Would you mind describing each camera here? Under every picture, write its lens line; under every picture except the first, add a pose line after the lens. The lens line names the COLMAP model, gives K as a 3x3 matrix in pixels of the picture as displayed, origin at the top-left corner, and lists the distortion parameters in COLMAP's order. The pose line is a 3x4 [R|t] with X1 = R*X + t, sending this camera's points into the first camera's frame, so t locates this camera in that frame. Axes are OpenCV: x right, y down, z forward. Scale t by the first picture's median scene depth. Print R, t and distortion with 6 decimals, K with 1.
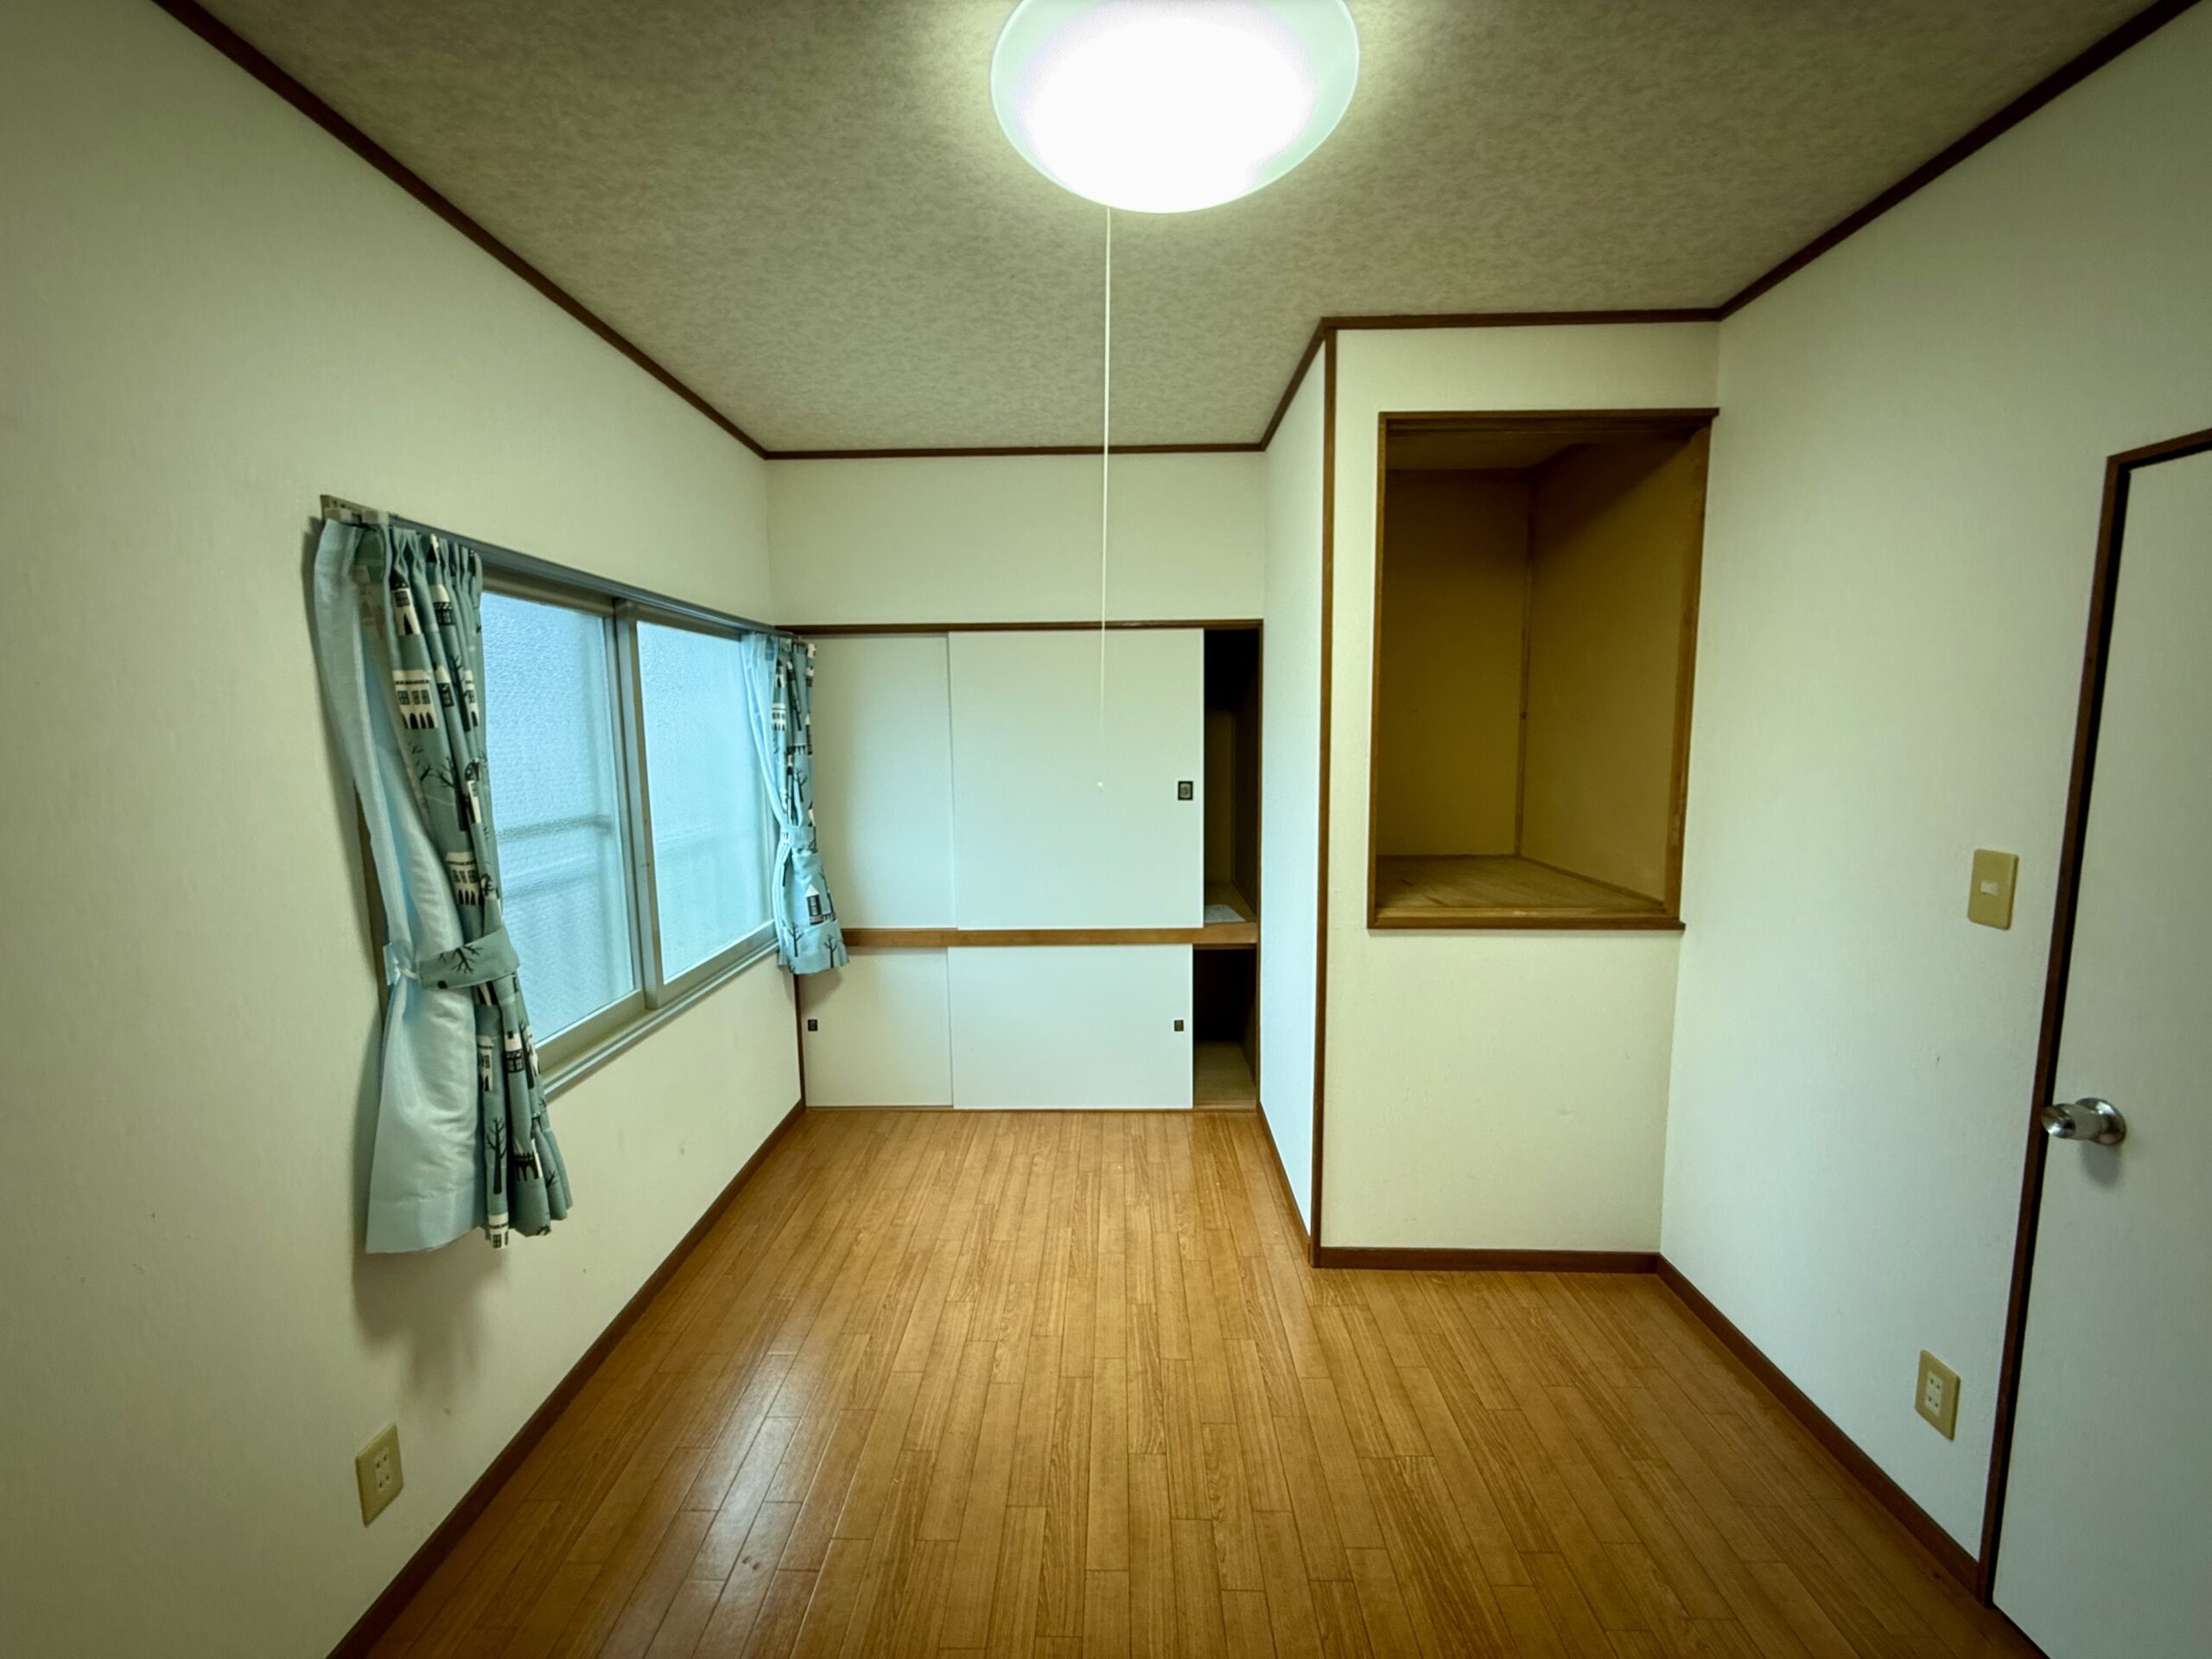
lens RADIAL K [[871.6, 0, 1102.2], [0, 871.6, 824.2], [0, 0, 1]] dist [0.001114, 0.000184]
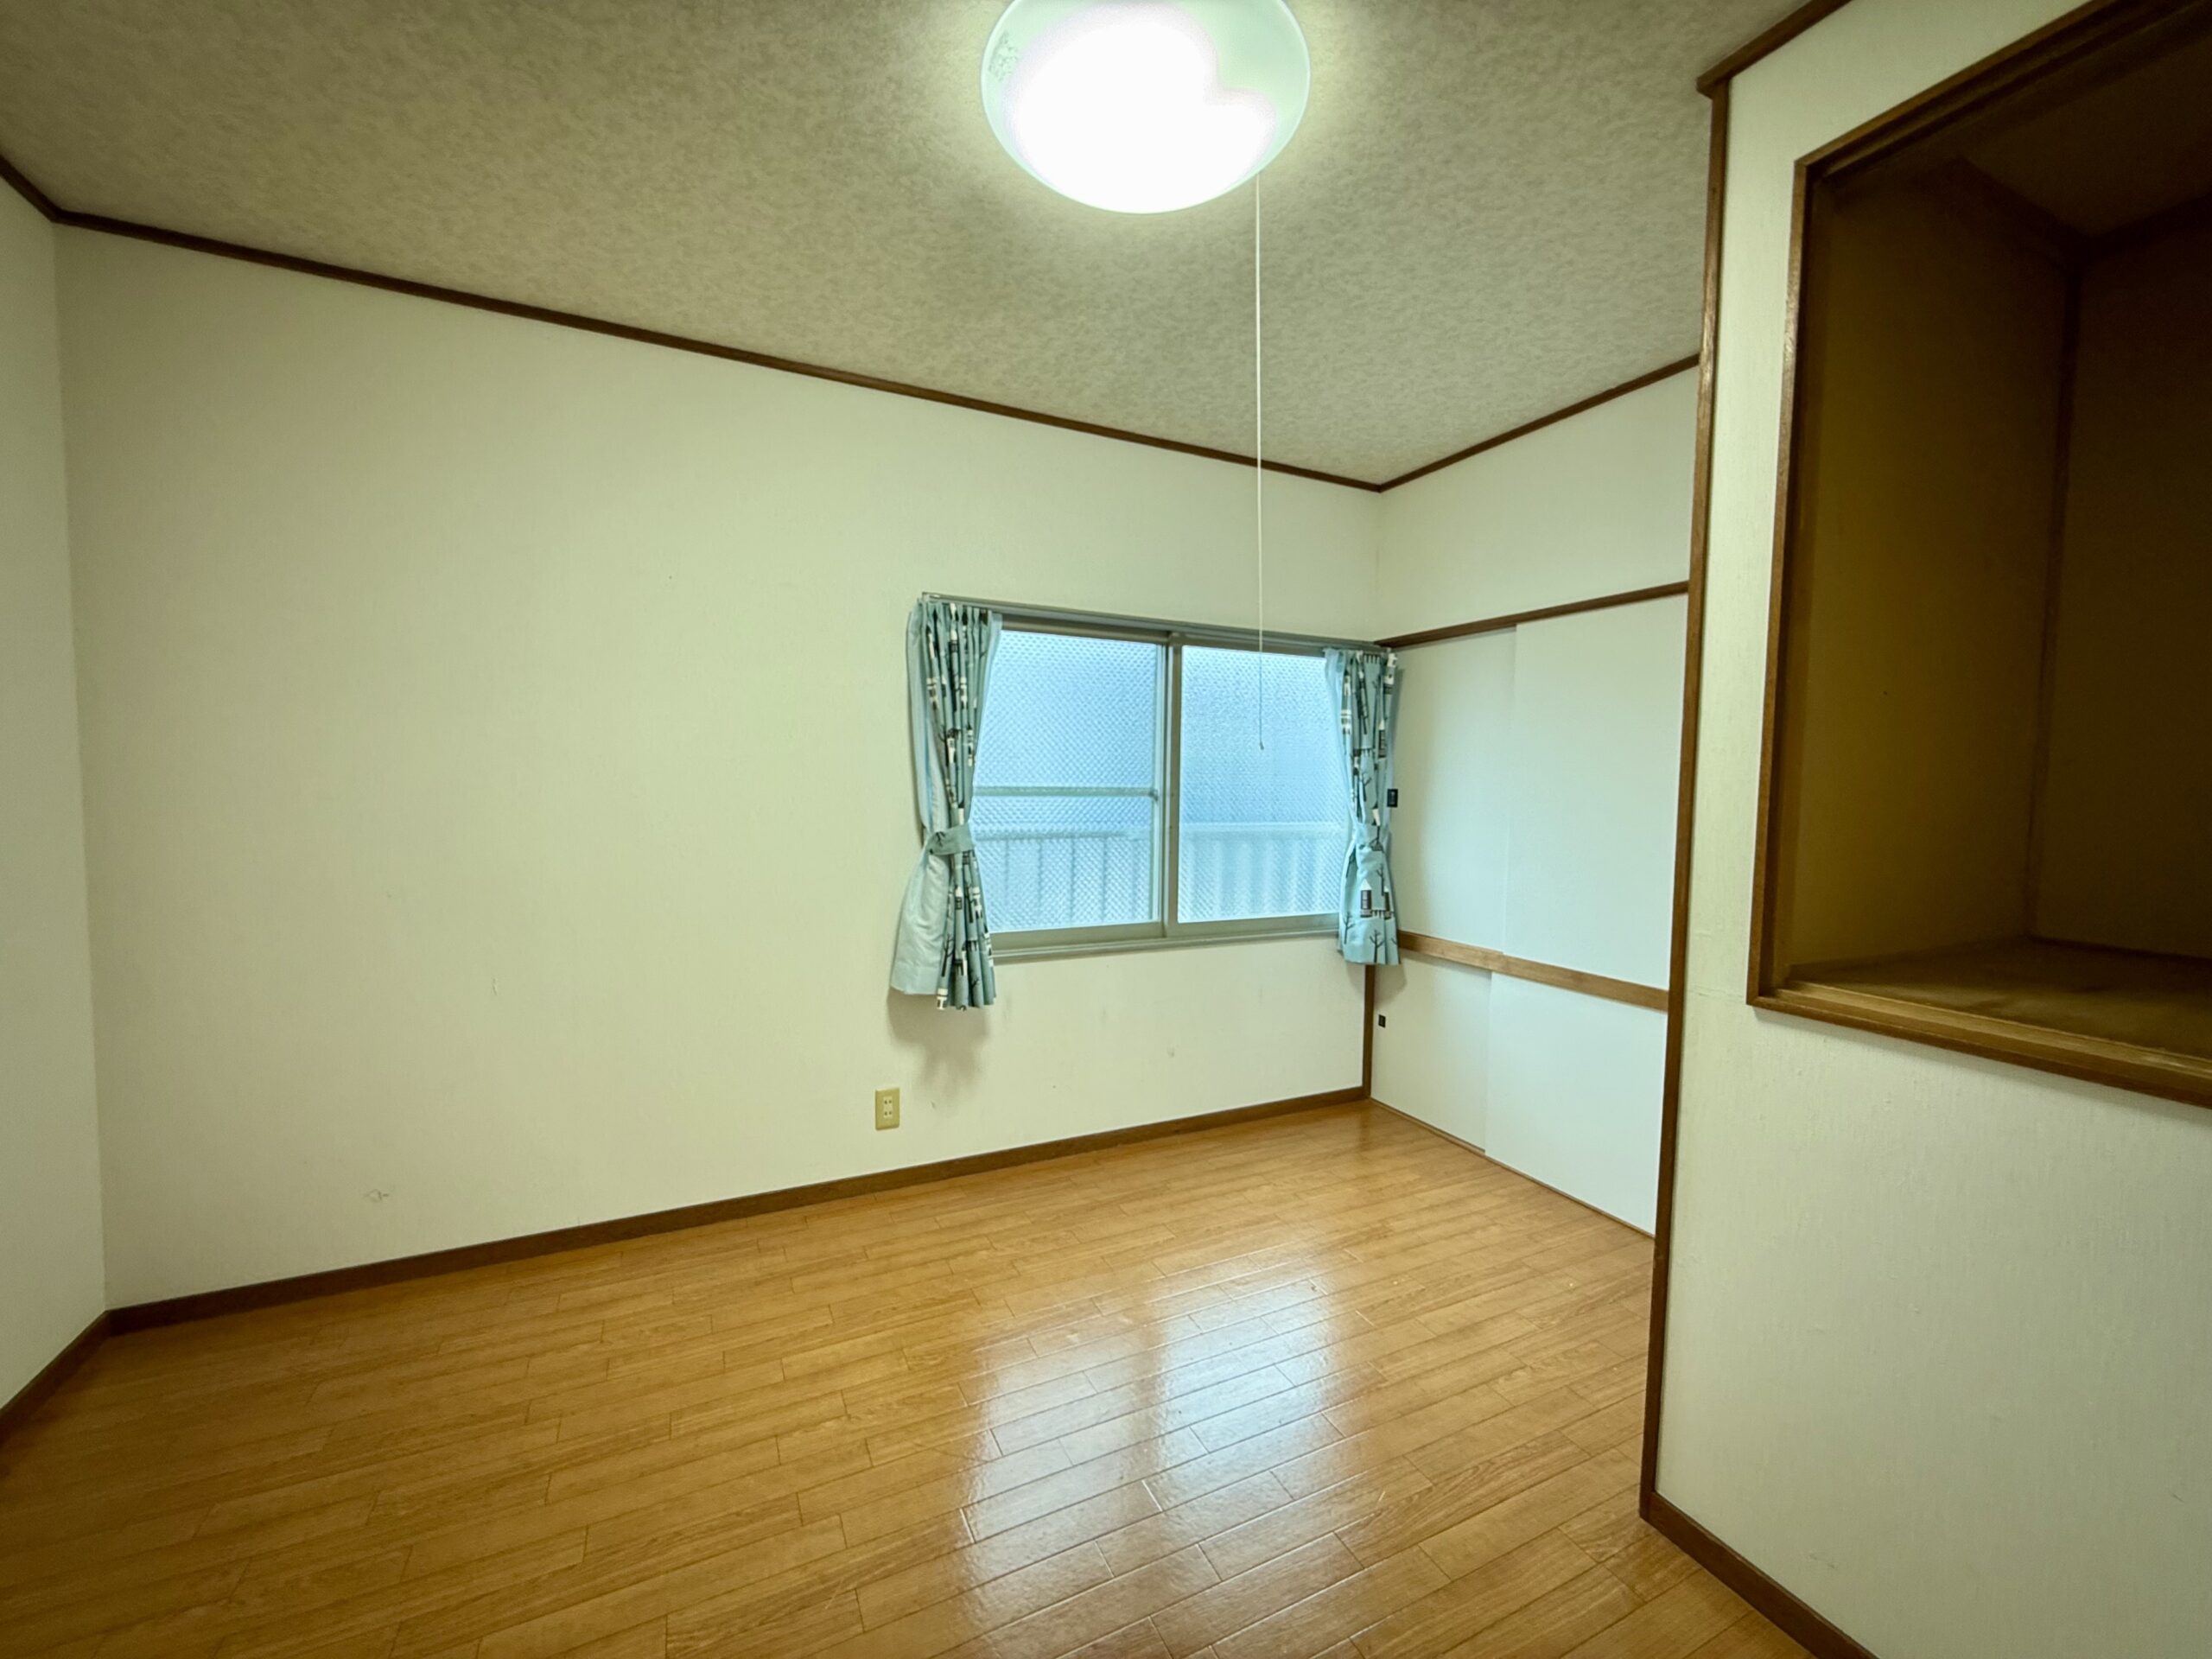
lens RADIAL K [[871.6, 0, 1102.2], [0, 871.6, 824.2], [0, 0, 1]] dist [0.001114, 0.000184]
pose [[0.449240, 0.062958, -0.891190, 0.500179], [-0.121230, 0.992583, 0.009010, 0.034469], [0.885148, 0.103992, 0.453541, 0.246417]]
